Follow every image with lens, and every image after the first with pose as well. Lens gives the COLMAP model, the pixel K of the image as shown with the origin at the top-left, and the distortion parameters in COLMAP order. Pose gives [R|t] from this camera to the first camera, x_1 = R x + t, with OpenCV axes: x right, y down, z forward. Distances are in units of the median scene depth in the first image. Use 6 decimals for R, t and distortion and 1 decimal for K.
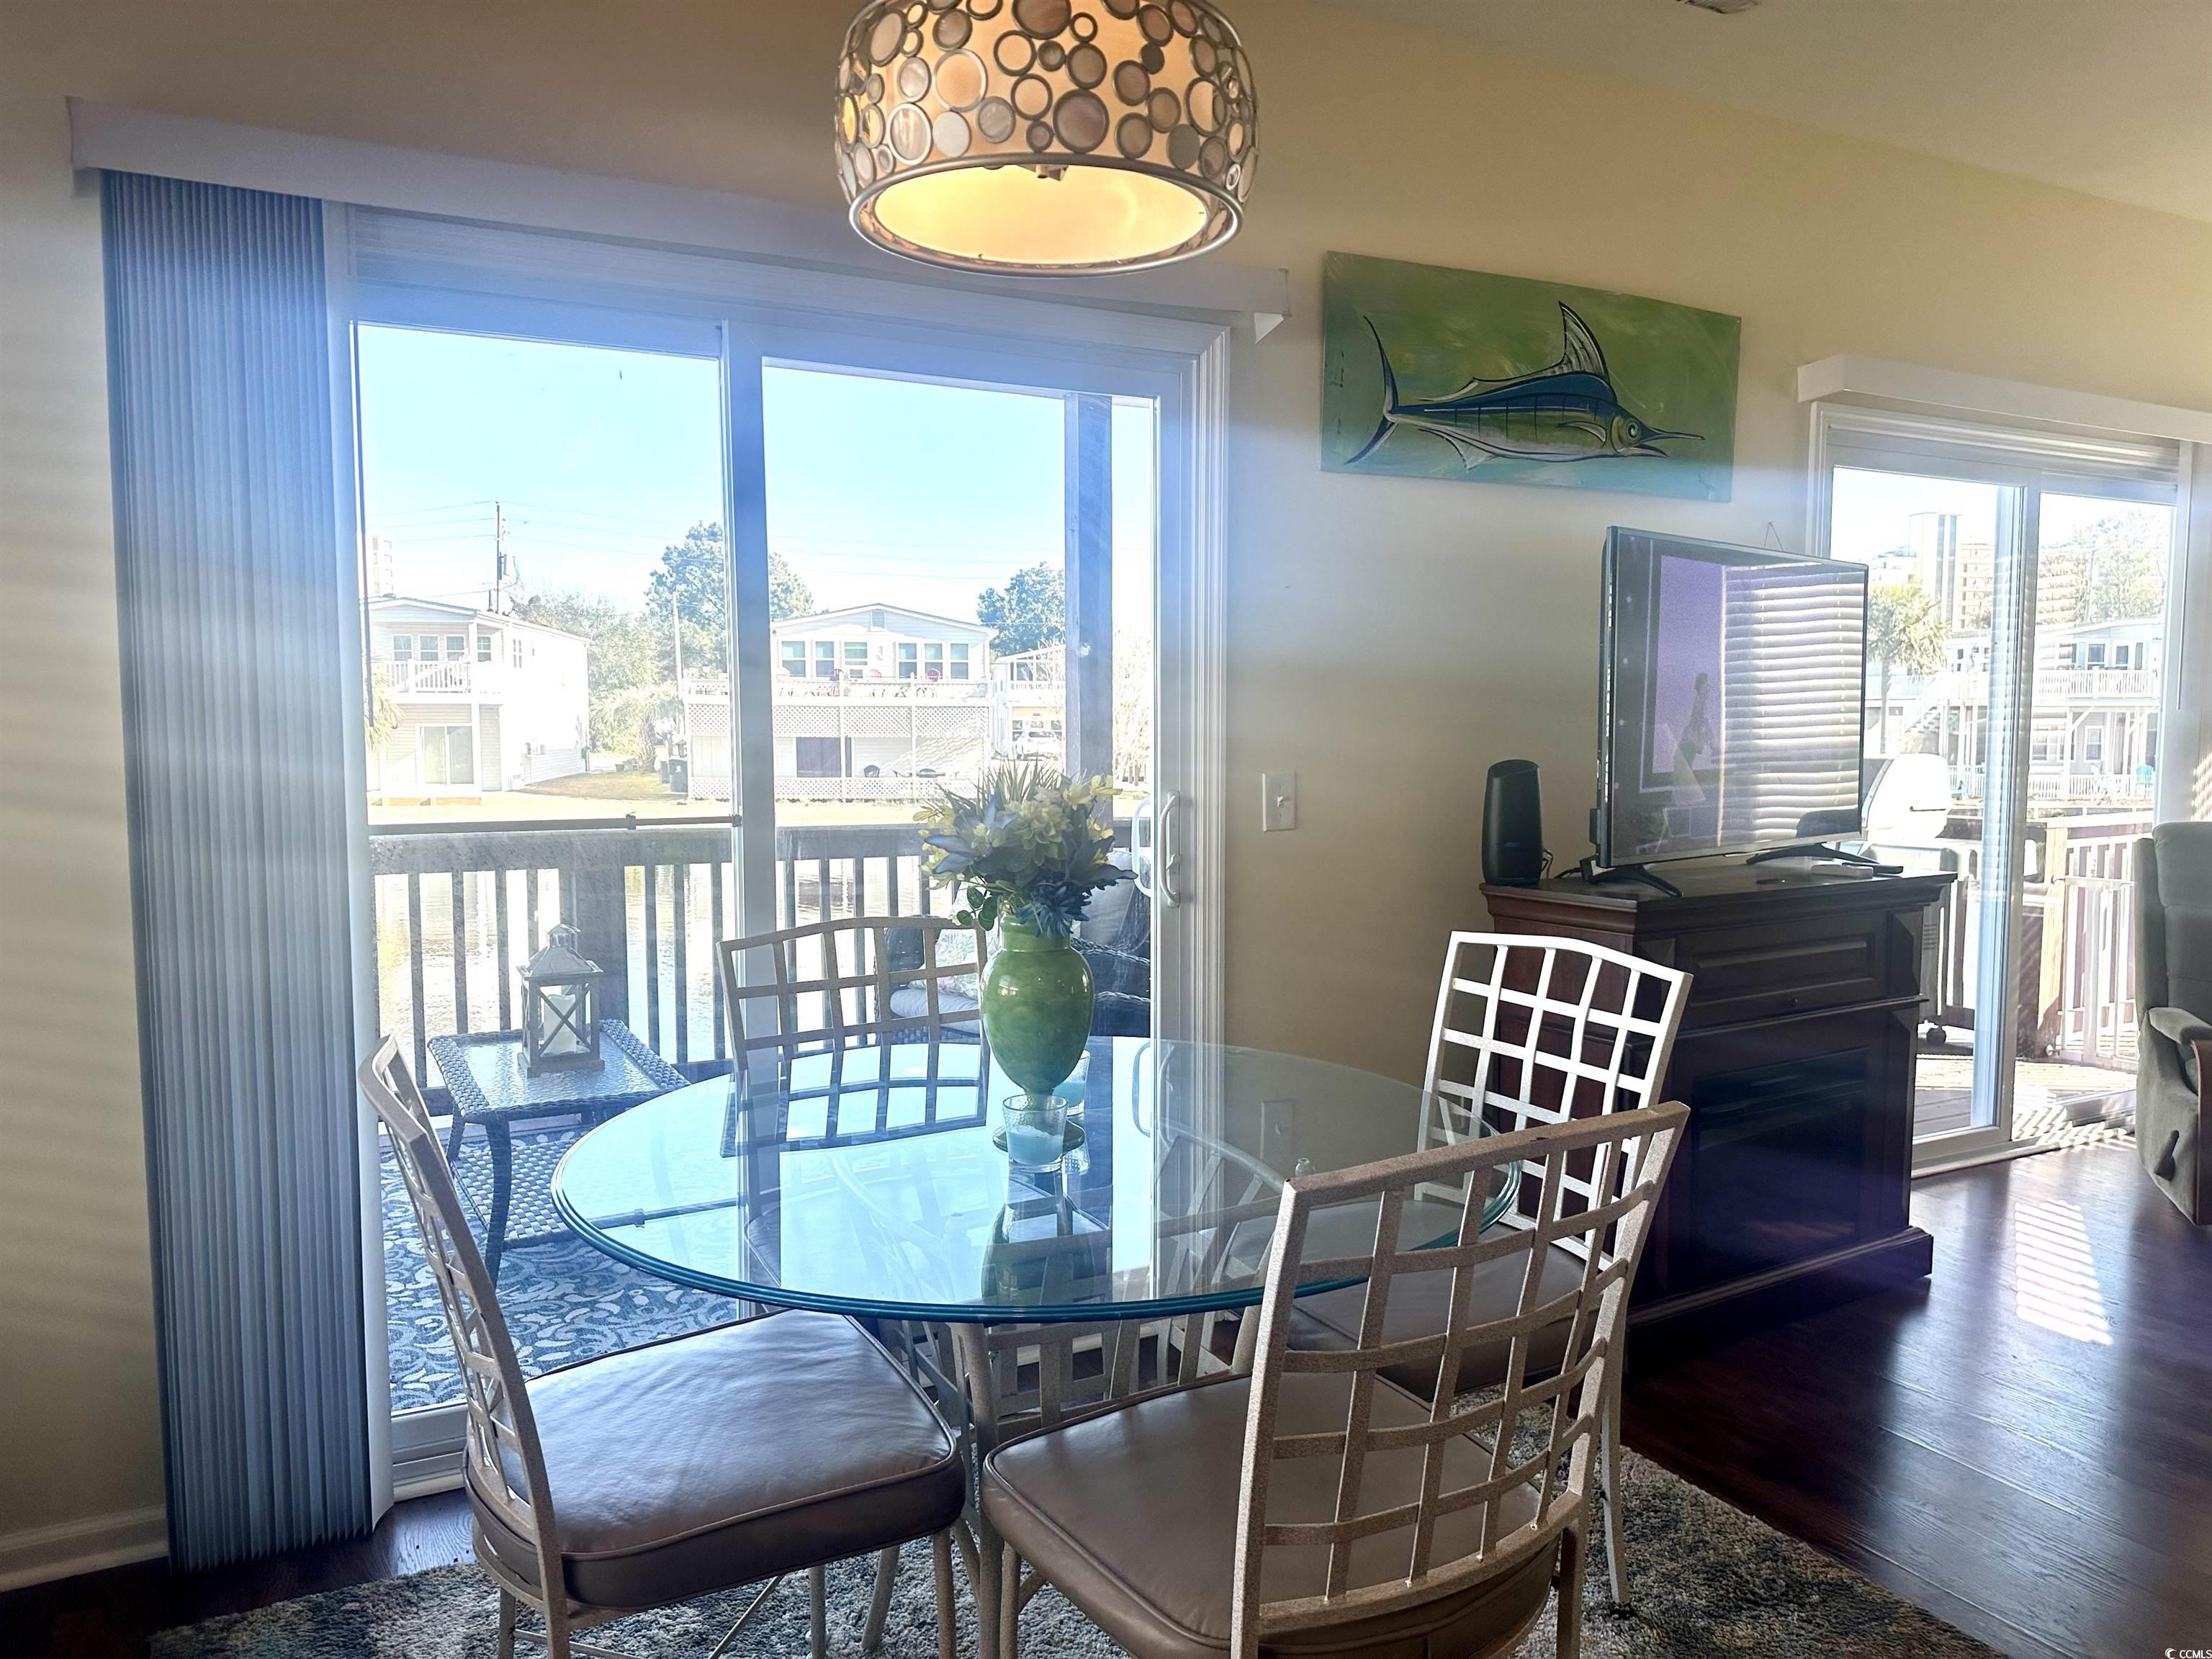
lens RADIAL K [[1527.7, 0, 1112.6], [0, 1527.7, 830.9], [0, 0, 1]] dist [0.116829, -0.161410]
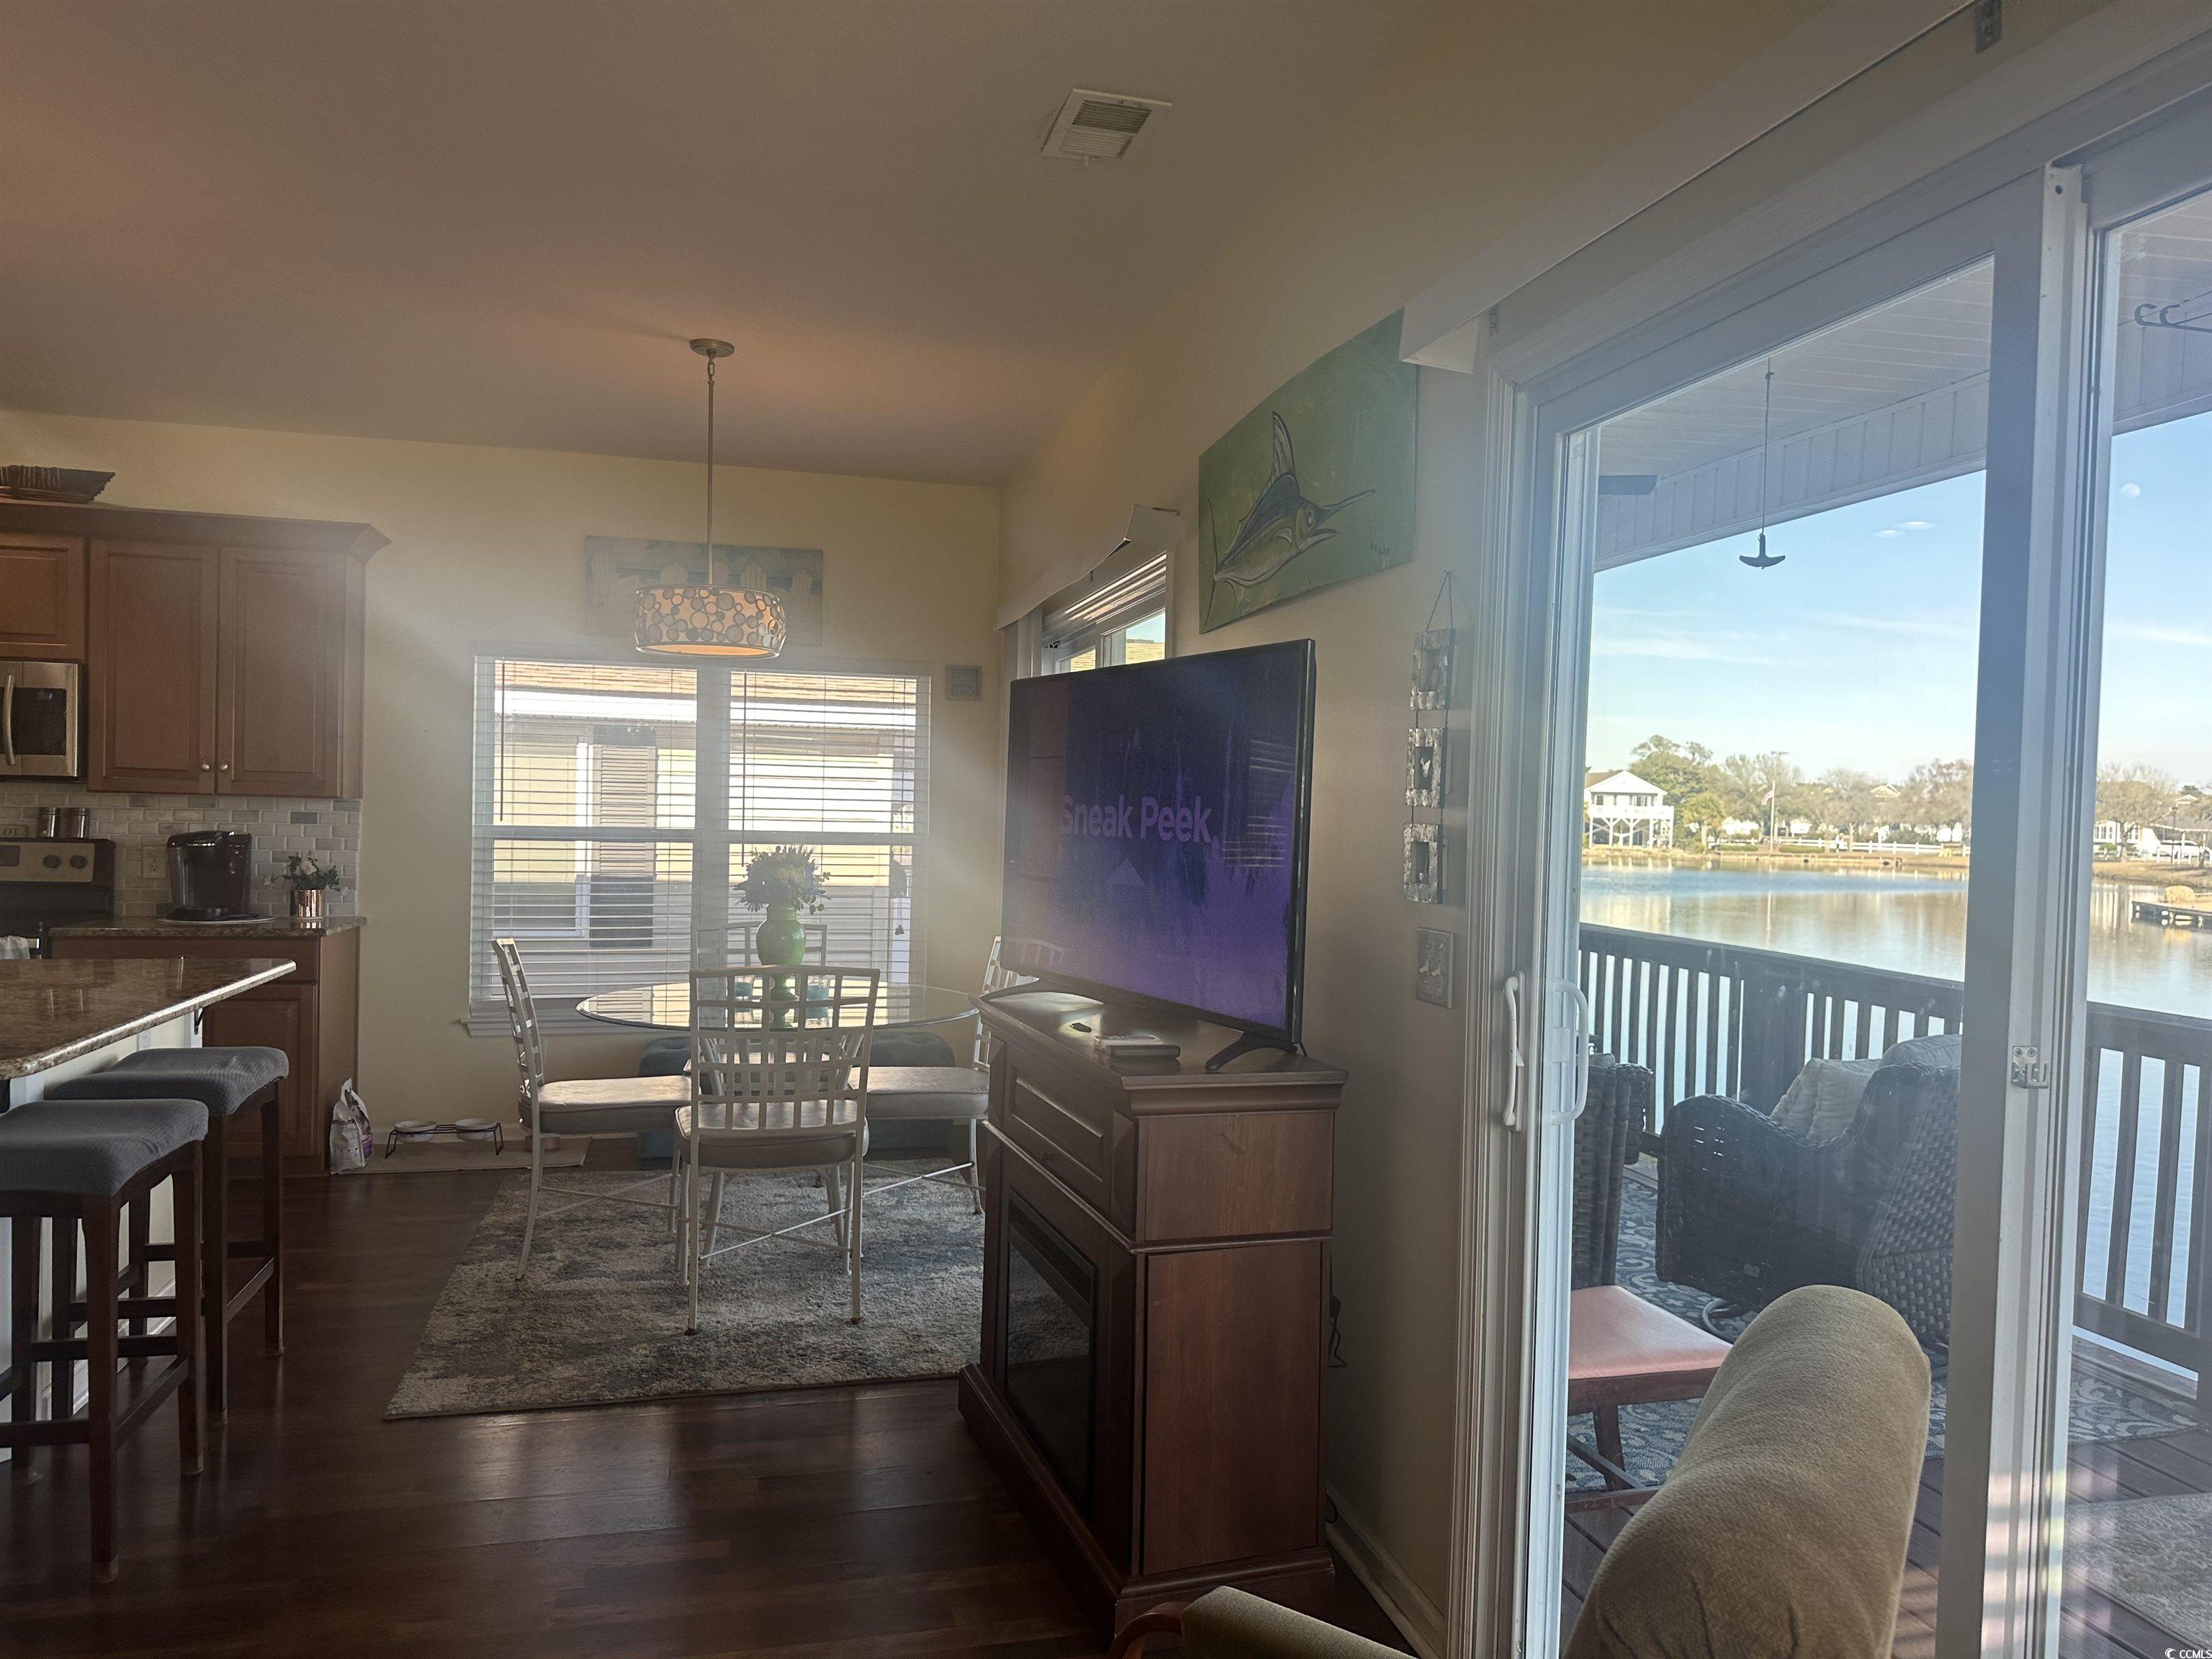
lens RADIAL K [[1529.7, 0, 1130.8], [0, 1529.7, 838.5], [0, 0, 1]] dist [0.045801, -0.055722]
pose [[-0.230428, 0.013251, -0.972999, 1.182693], [-0.099519, 0.994343, 0.037110, -0.106349], [0.967987, 0.105383, -0.227806, 1.120762]]
